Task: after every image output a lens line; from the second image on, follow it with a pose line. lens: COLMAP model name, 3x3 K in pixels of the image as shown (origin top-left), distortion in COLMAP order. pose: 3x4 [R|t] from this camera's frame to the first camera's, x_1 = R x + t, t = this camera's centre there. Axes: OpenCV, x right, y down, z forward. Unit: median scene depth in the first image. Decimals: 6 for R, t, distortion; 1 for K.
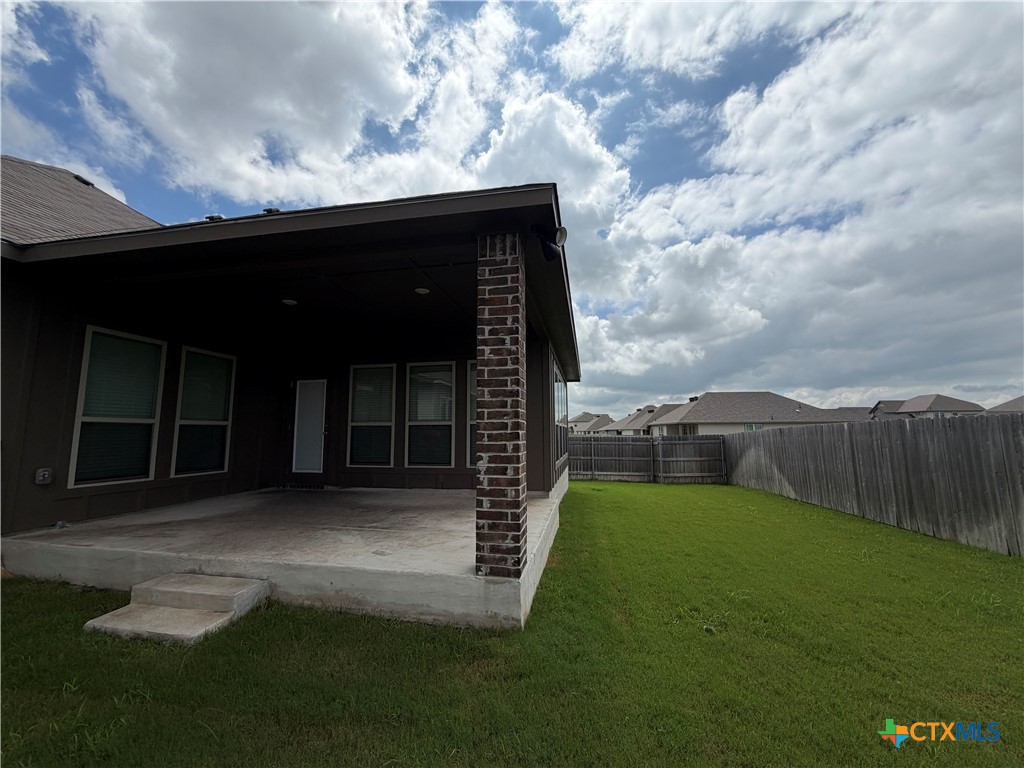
lens RADIAL K [[407.9, 0, 507.2], [0, 407.9, 382.3], [0, 0, 1]] dist [-0.000005, -0.000520]
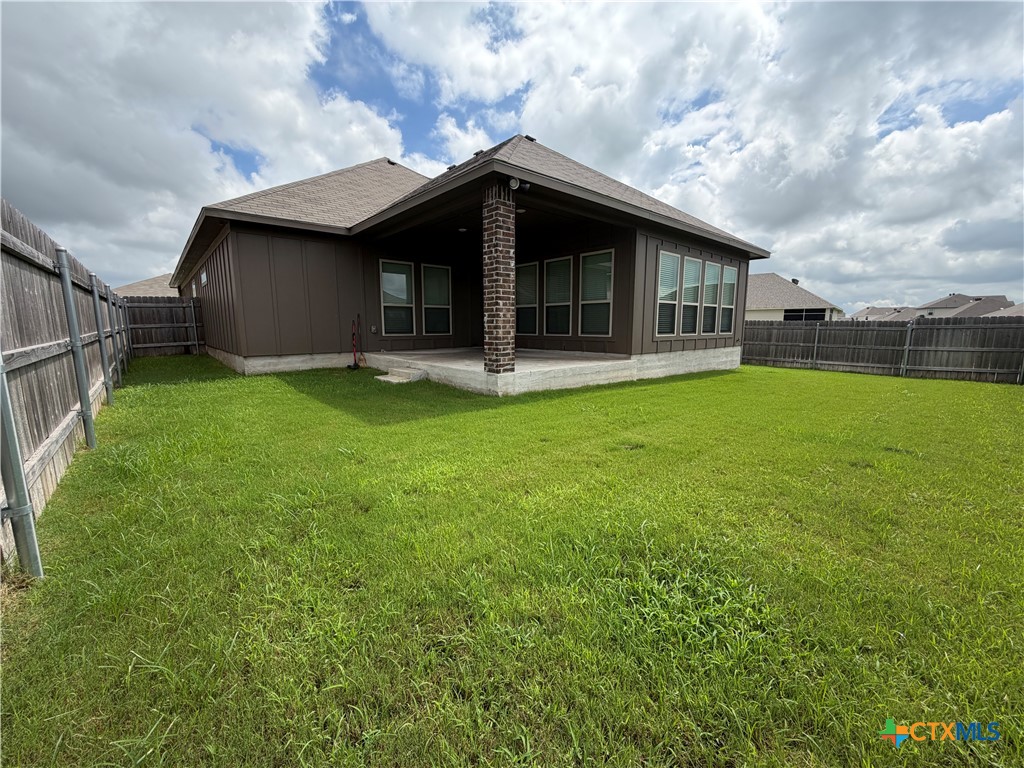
lens RADIAL K [[407.9, 0, 504.5], [0, 407.9, 384.7], [0, 0, 1]] dist [-0.000005, -0.000520]
pose [[0.783148, 0.092869, -0.614862, 1.235812], [0.074062, 0.967817, 0.240511, 0.041947], [0.617410, -0.233893, 0.751065, -0.494651]]
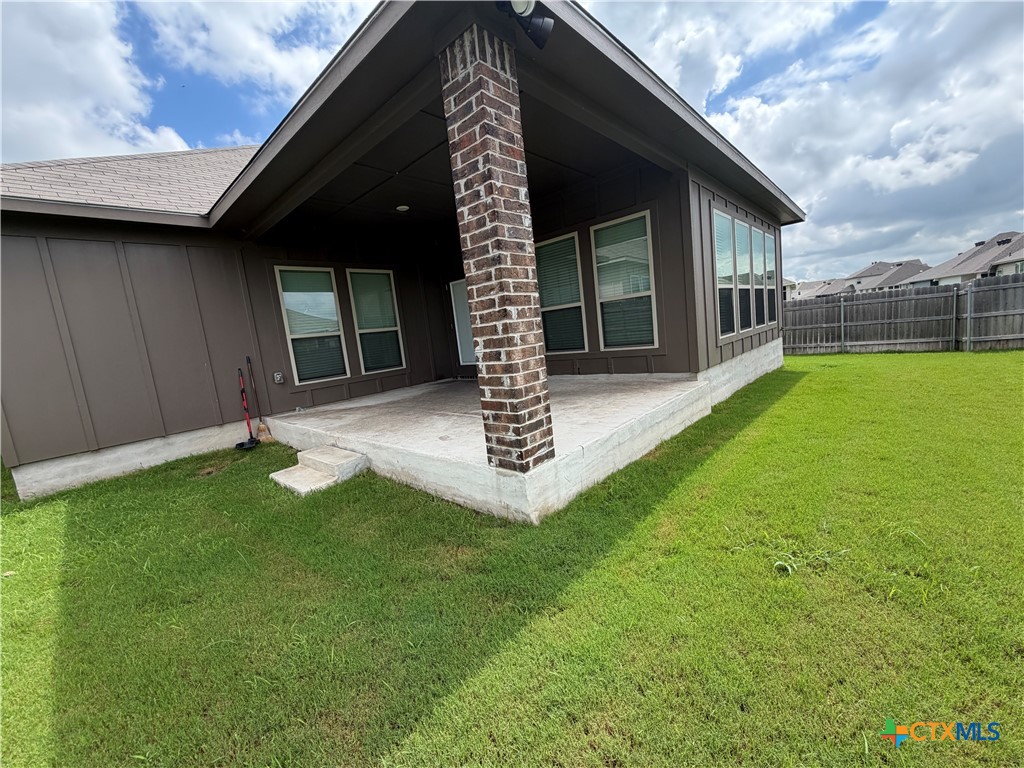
lens RADIAL K [[407.9, 0, 507.2], [0, 407.9, 383.3], [0, 0, 1]] dist [-0.000005, -0.000520]
pose [[0.847170, -0.026423, -0.530665, 0.445514], [0.172092, 0.958568, 0.227004, 0.079315], [0.502680, -0.283634, 0.816617, 0.291072]]
